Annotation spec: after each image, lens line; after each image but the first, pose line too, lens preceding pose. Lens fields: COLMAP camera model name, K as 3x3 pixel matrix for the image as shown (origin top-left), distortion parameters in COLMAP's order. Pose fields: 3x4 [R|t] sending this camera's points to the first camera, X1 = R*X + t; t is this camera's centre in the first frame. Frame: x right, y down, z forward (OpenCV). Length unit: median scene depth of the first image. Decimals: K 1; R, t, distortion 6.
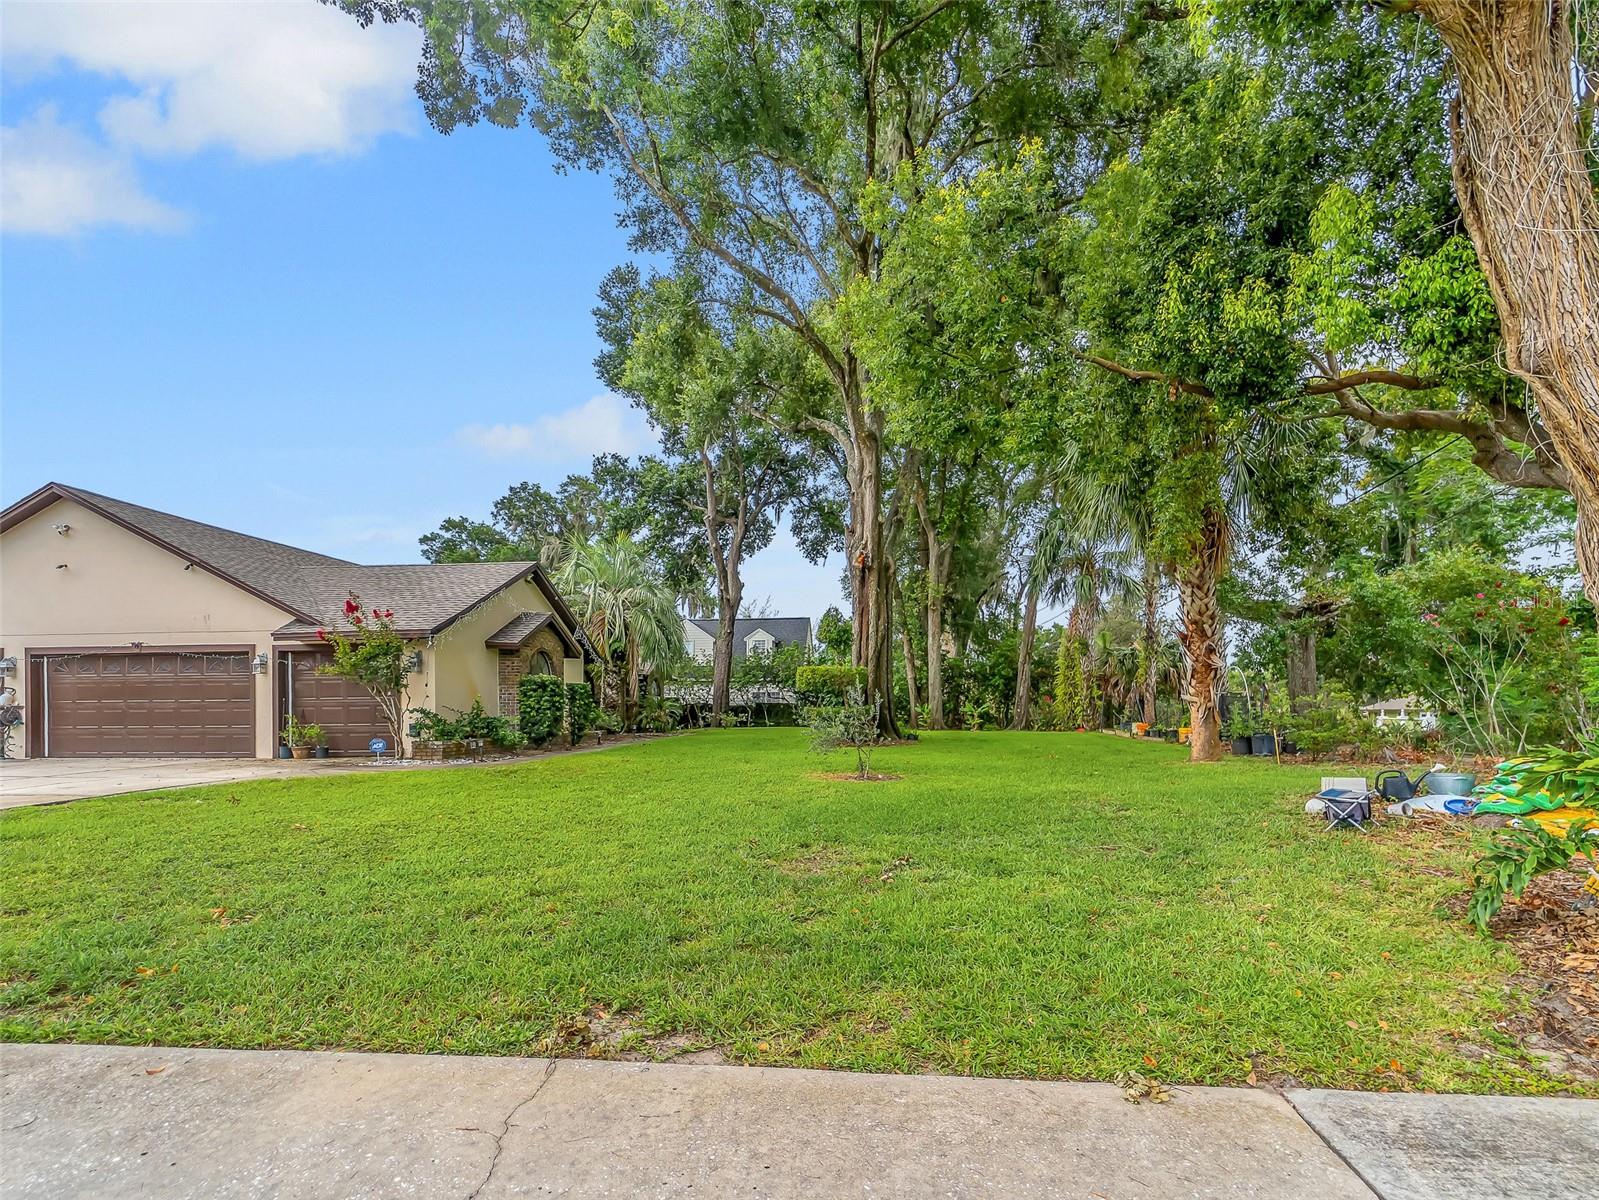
lens RADIAL K [[699.7, 0, 803.0], [0, 699.7, 703.0], [0, 0, 1]] dist [0.001351, 0.000114]
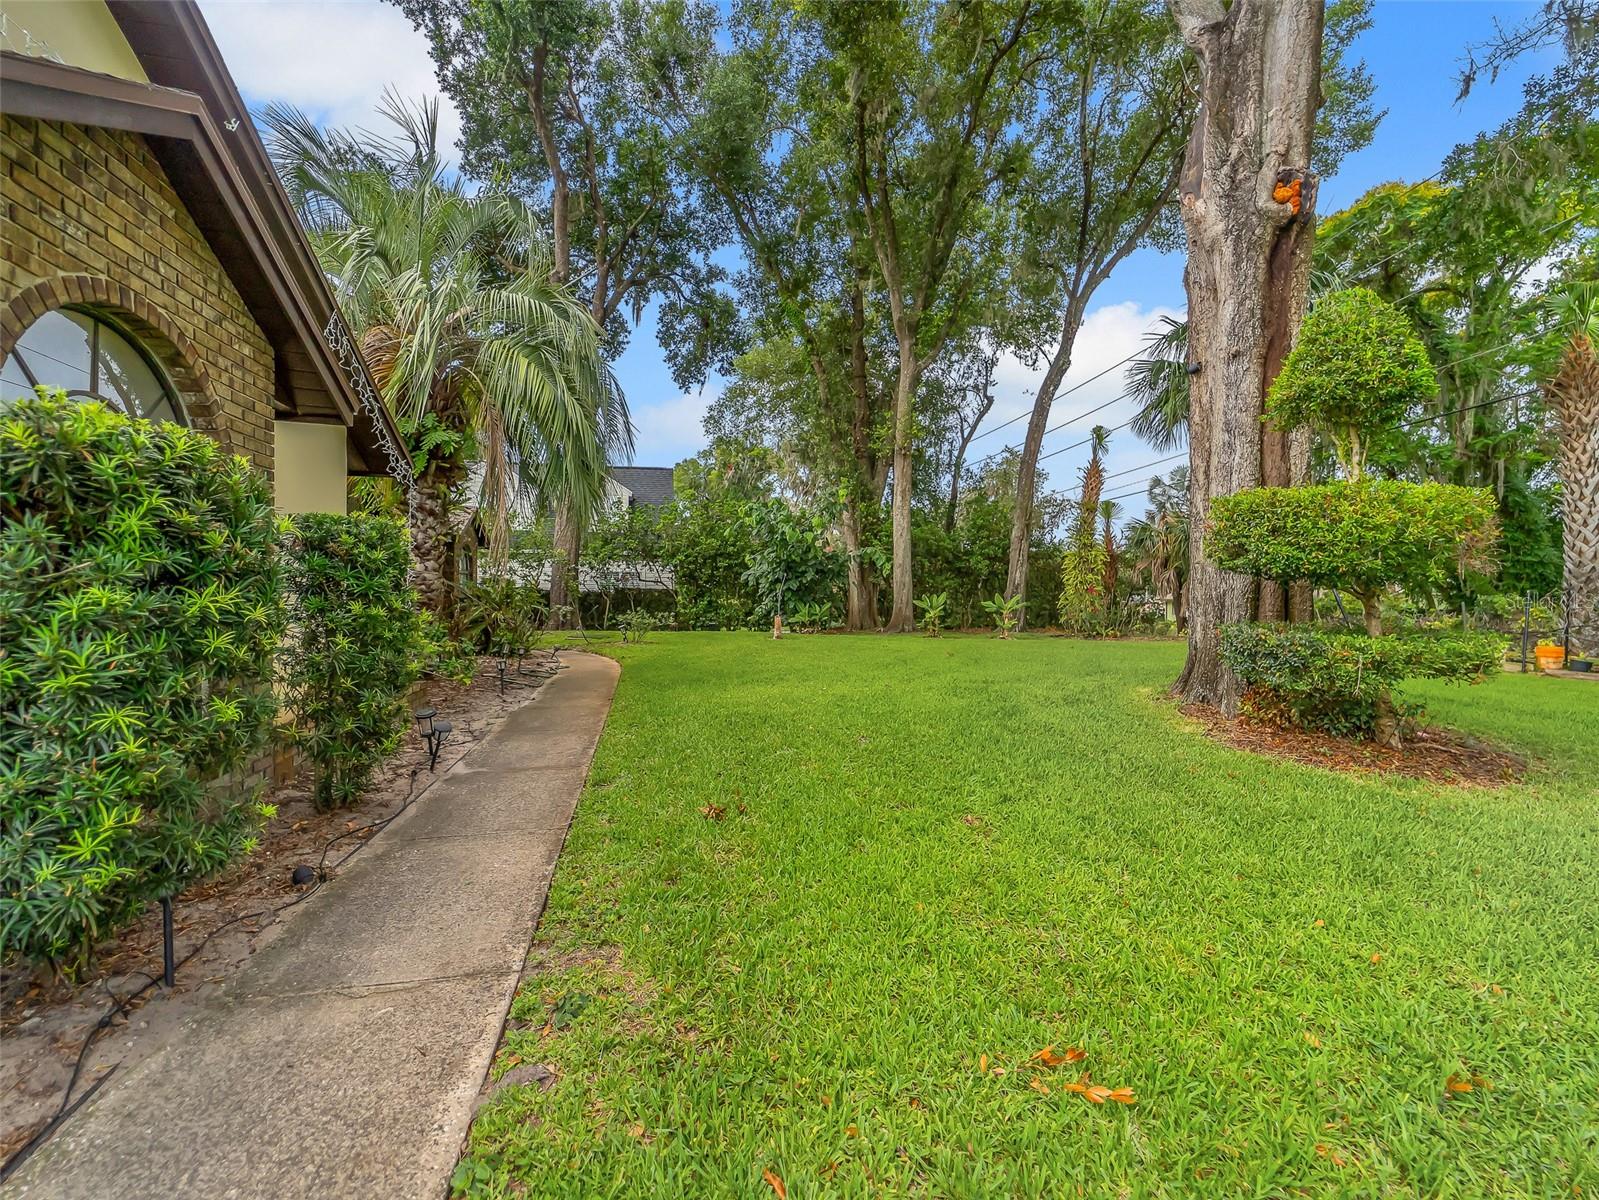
lens RADIAL K [[727.5, 0, 803.6], [0, 727.5, 605.9], [0, 0, 1]] dist [0.002375, -0.000480]
pose [[0.953892, 0.006569, 0.300080, -0.197183], [-0.014956, 0.999559, 0.025662, -0.007039], [-0.299779, -0.028967, 0.953569, 0.573530]]
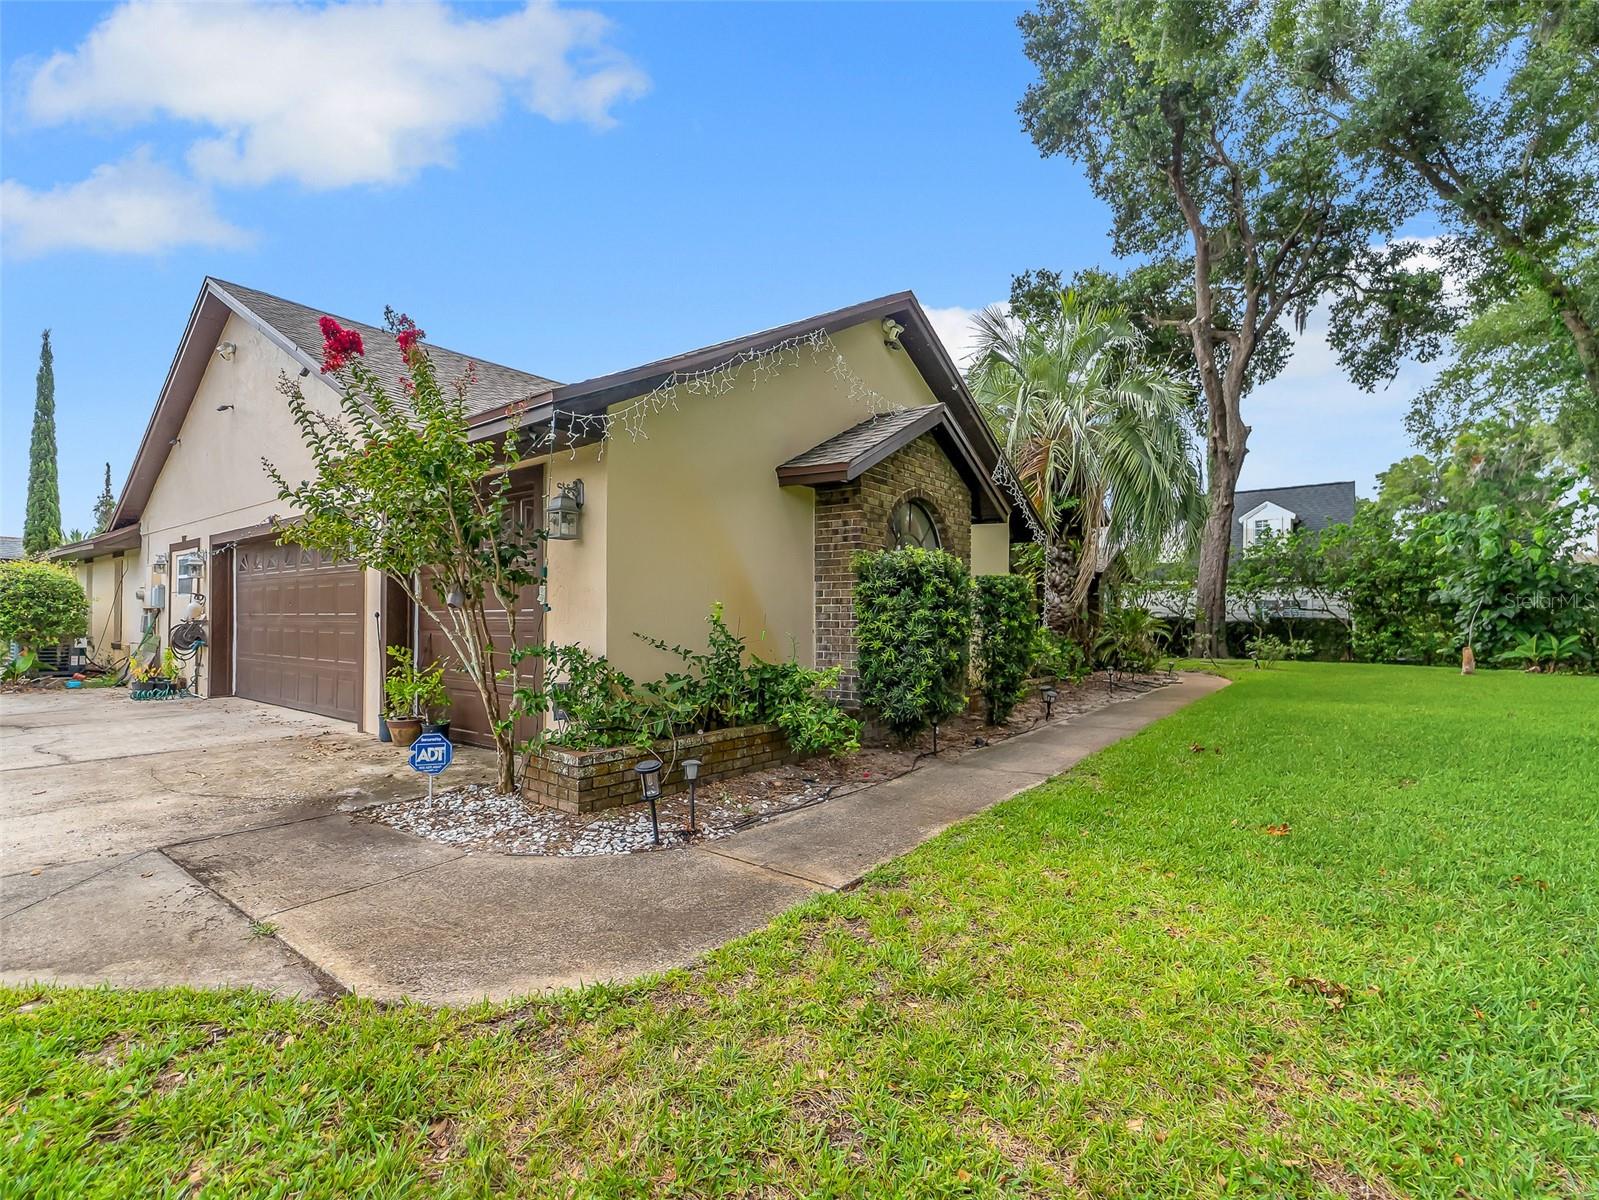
lens RADIAL K [[727.5, 0, 803.6], [0, 727.5, 605.9], [0, 0, 1]] dist [0.002375, -0.000480]
pose [[0.849651, 0.002851, -0.527338, -0.150243], [-0.007737, 0.999945, -0.007059, -0.005004], [0.527289, 0.010077, 0.849626, 0.440830]]
